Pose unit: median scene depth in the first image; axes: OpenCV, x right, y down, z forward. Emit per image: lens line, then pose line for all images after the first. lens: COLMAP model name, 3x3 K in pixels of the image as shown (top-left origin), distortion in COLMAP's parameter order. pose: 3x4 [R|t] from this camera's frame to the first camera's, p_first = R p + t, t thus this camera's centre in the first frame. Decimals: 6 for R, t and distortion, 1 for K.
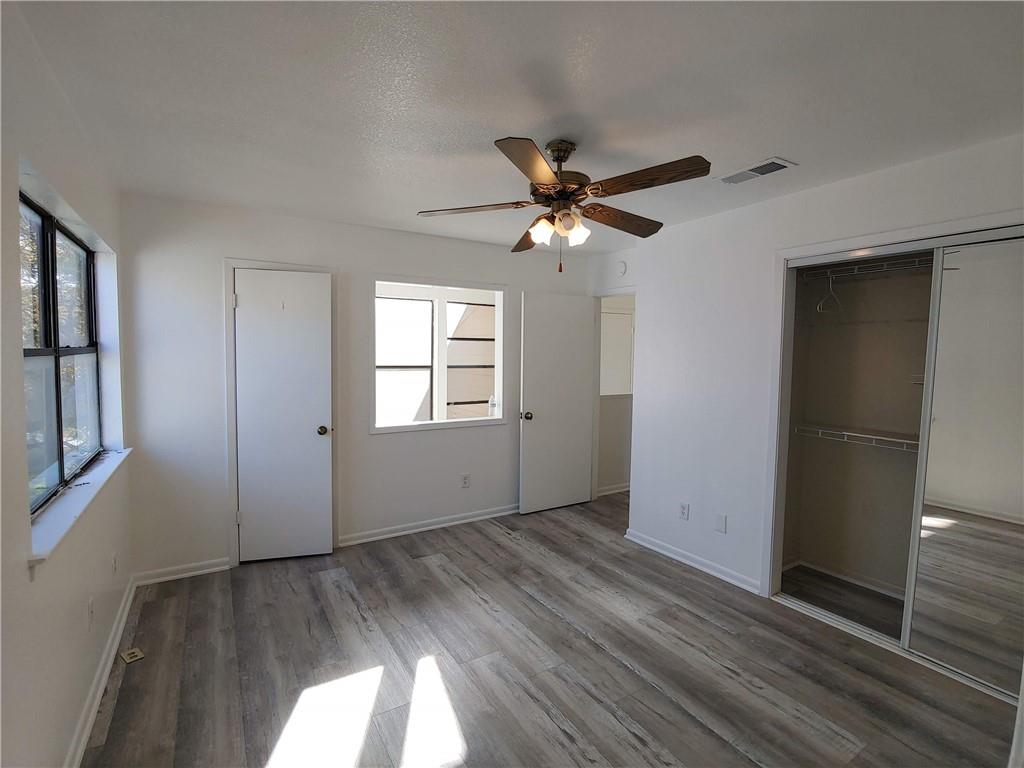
lens RADIAL K [[482.2, 0, 511.5], [0, 482.2, 383.6], [0, 0, 1]] dist [-0.000402, 0.000001]
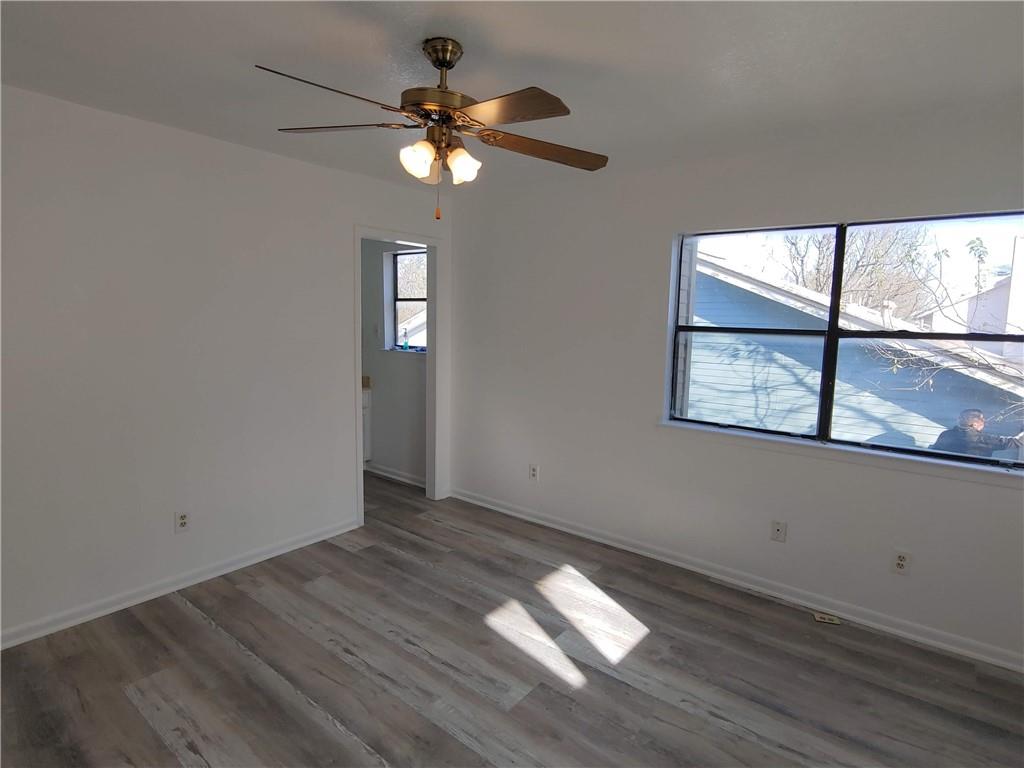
lens RADIAL K [[538.2, 0, 512.3], [0, 538.2, 383.3], [0, 0, 1]] dist [-0.000336, -0.000581]
pose [[-0.936783, 0.010090, -0.349765, 0.296704], [-0.055948, 0.982405, 0.178188, -0.129507], [0.345409, 0.186492, -0.919736, 1.904616]]
